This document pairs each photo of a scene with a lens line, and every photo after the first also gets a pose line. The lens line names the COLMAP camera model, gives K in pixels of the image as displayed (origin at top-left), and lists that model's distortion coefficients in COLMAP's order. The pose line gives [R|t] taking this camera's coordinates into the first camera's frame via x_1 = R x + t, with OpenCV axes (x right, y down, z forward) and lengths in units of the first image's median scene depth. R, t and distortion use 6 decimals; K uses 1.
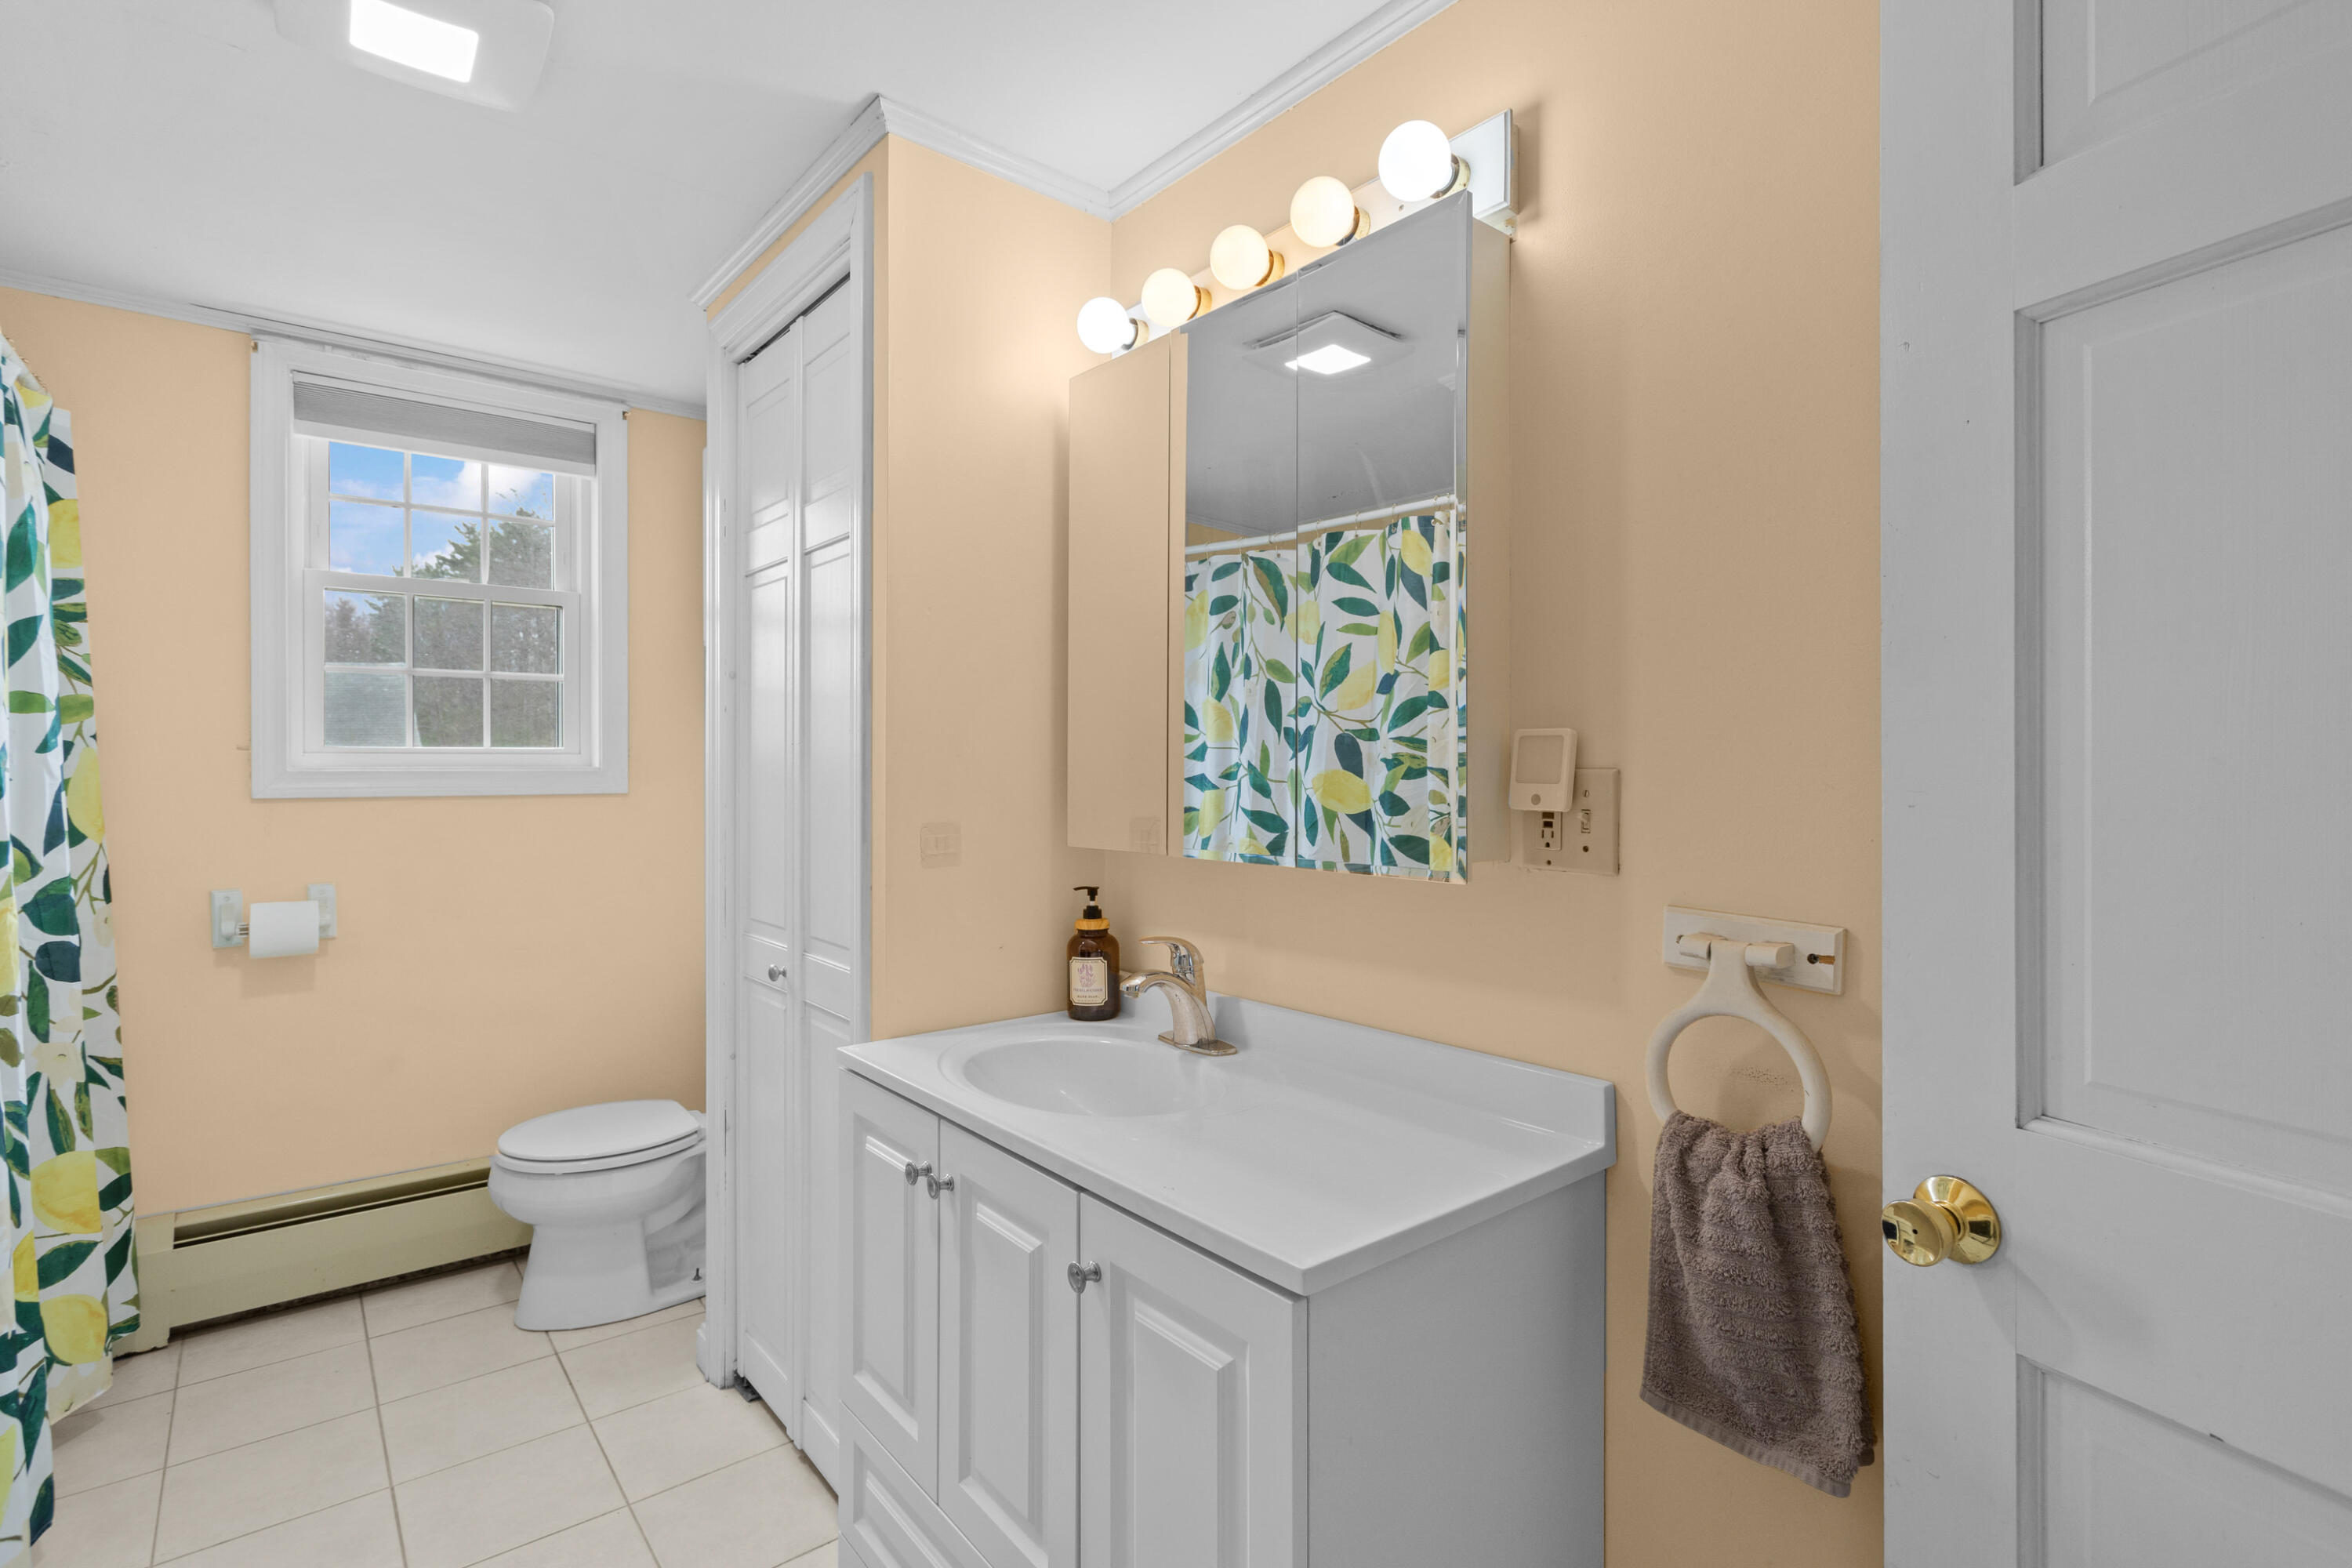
lens RADIAL K [[1118.3, 0, 1179.8], [0, 1118.3, 772.1], [0, 0, 1]] dist [0.001522, 0.001922]
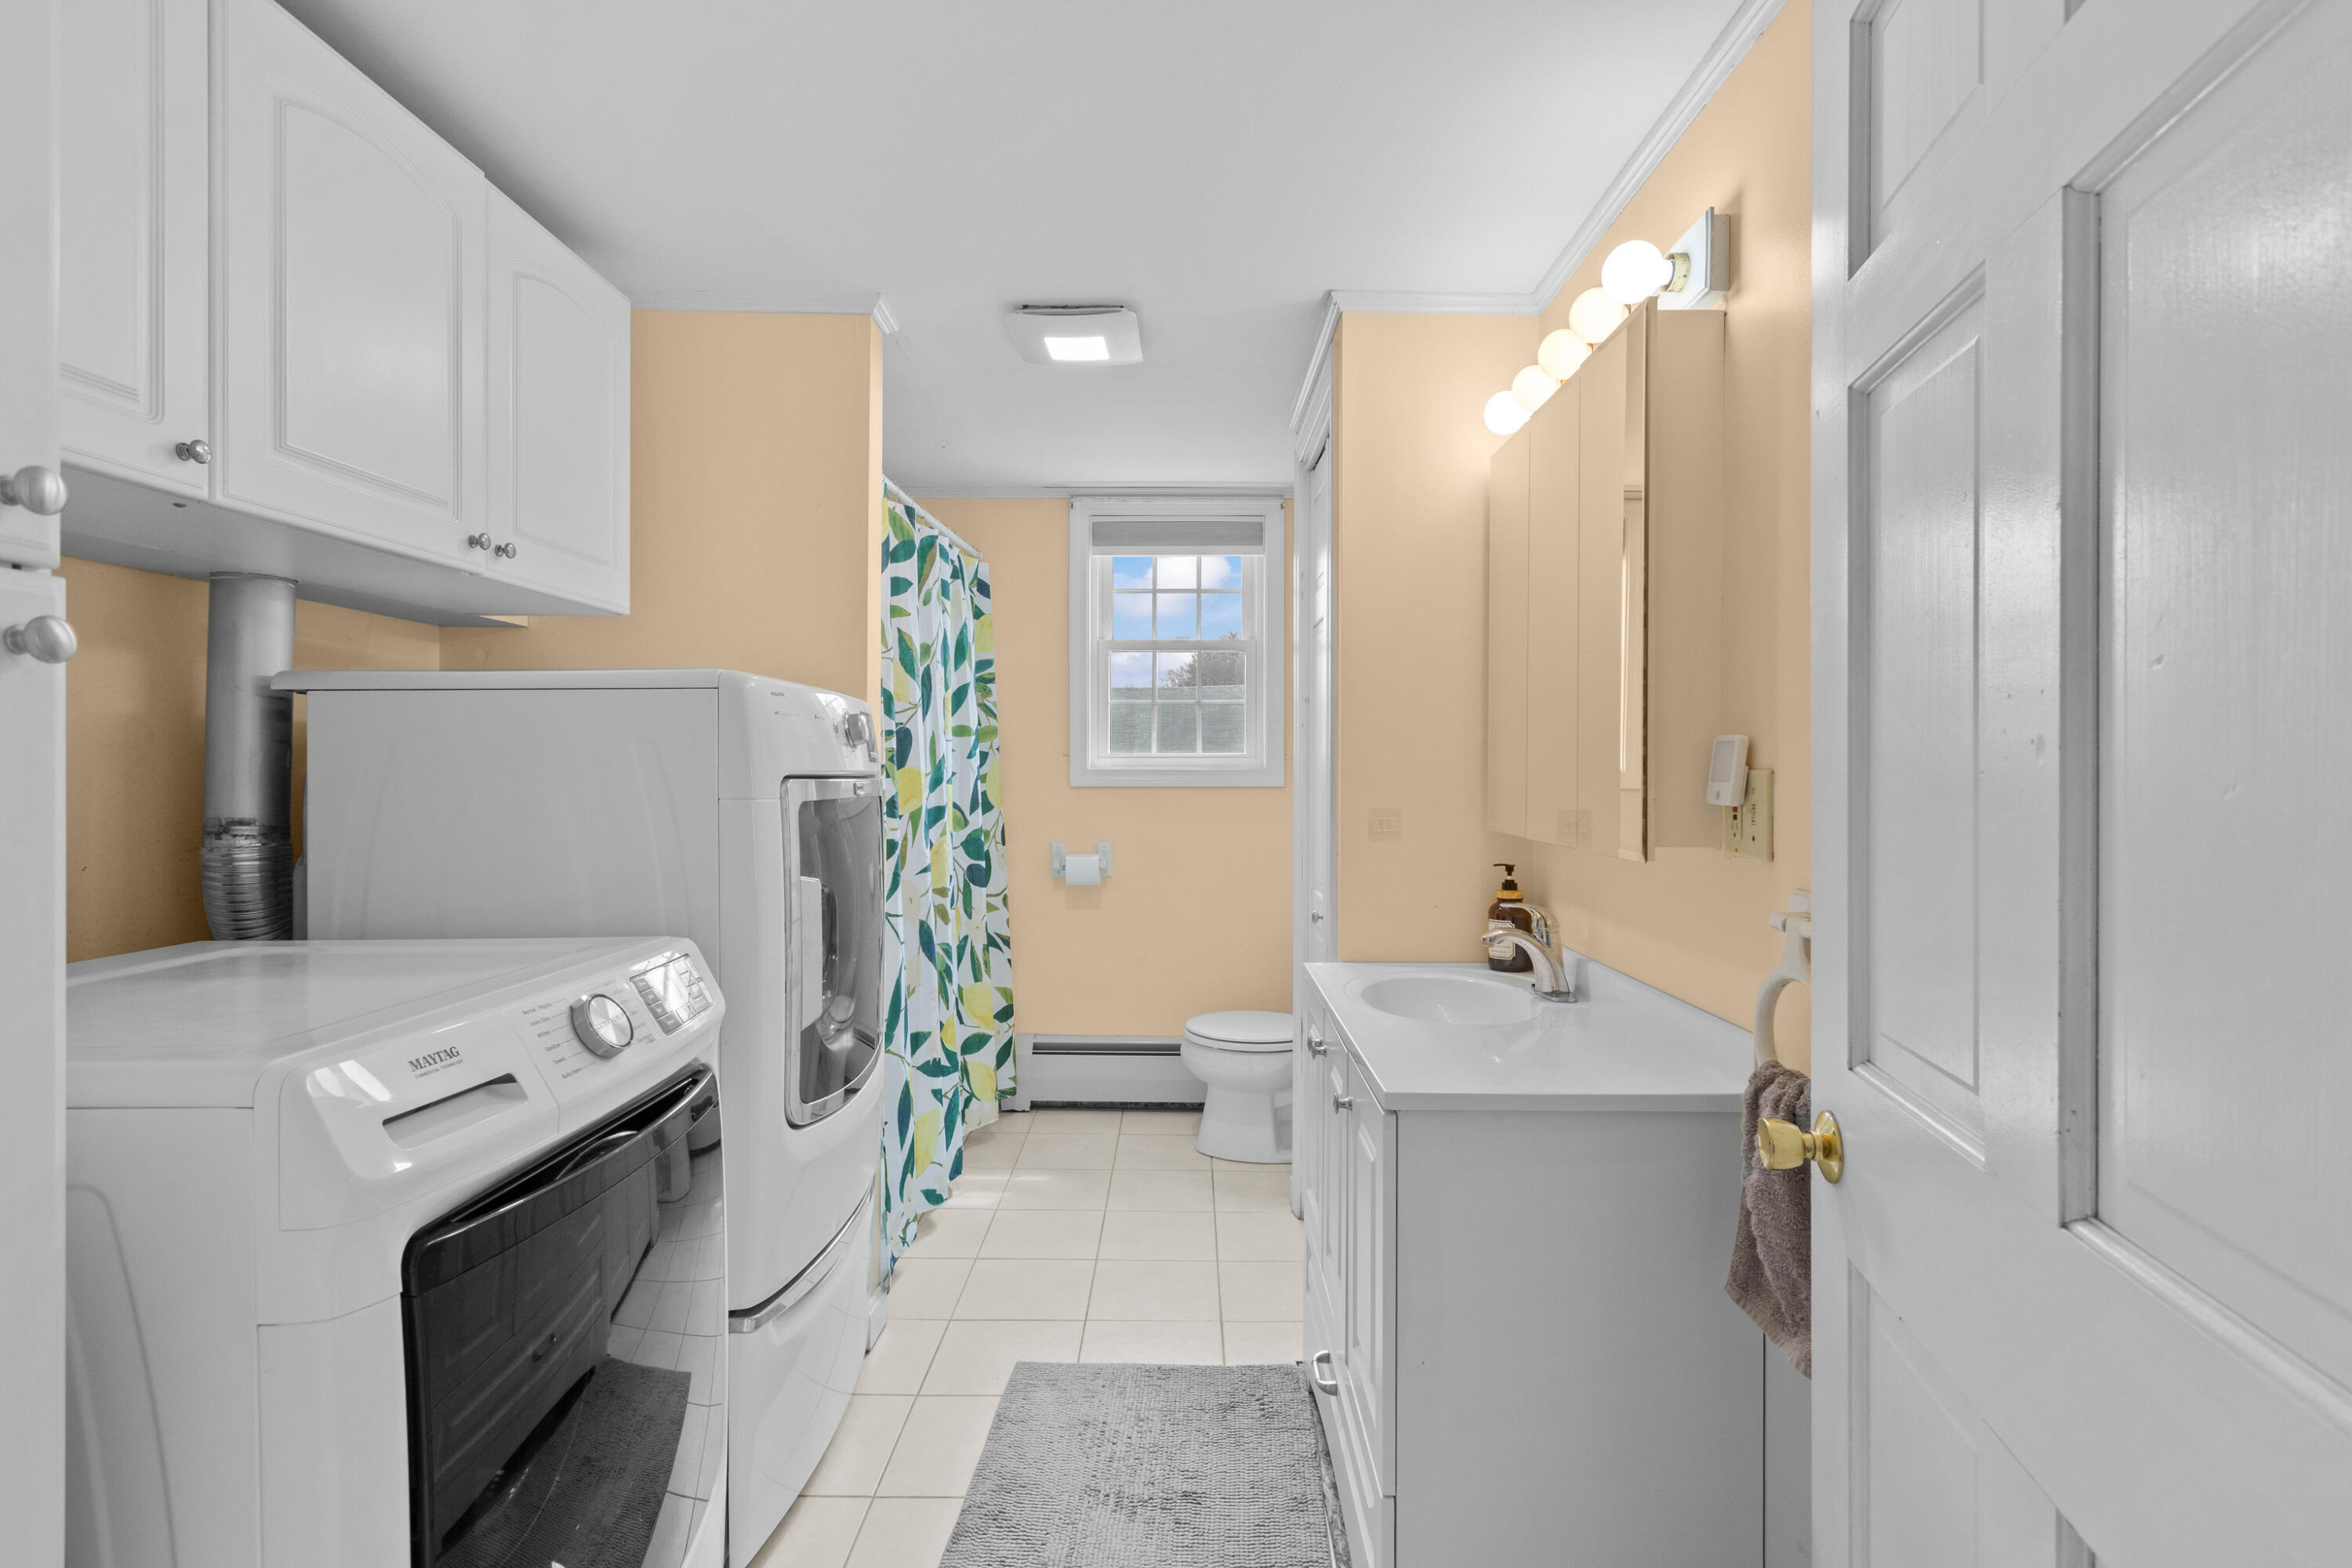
lens RADIAL K [[1118.3, 0, 1173.4], [0, 1118.3, 777.2], [0, 0, 1]] dist [0.001522, 0.001922]
pose [[0.765999, 0.007186, -0.642801, 0.361291], [-0.004444, 0.999973, 0.005883, 0.000599], [0.642826, -0.001650, 0.766010, -0.153513]]
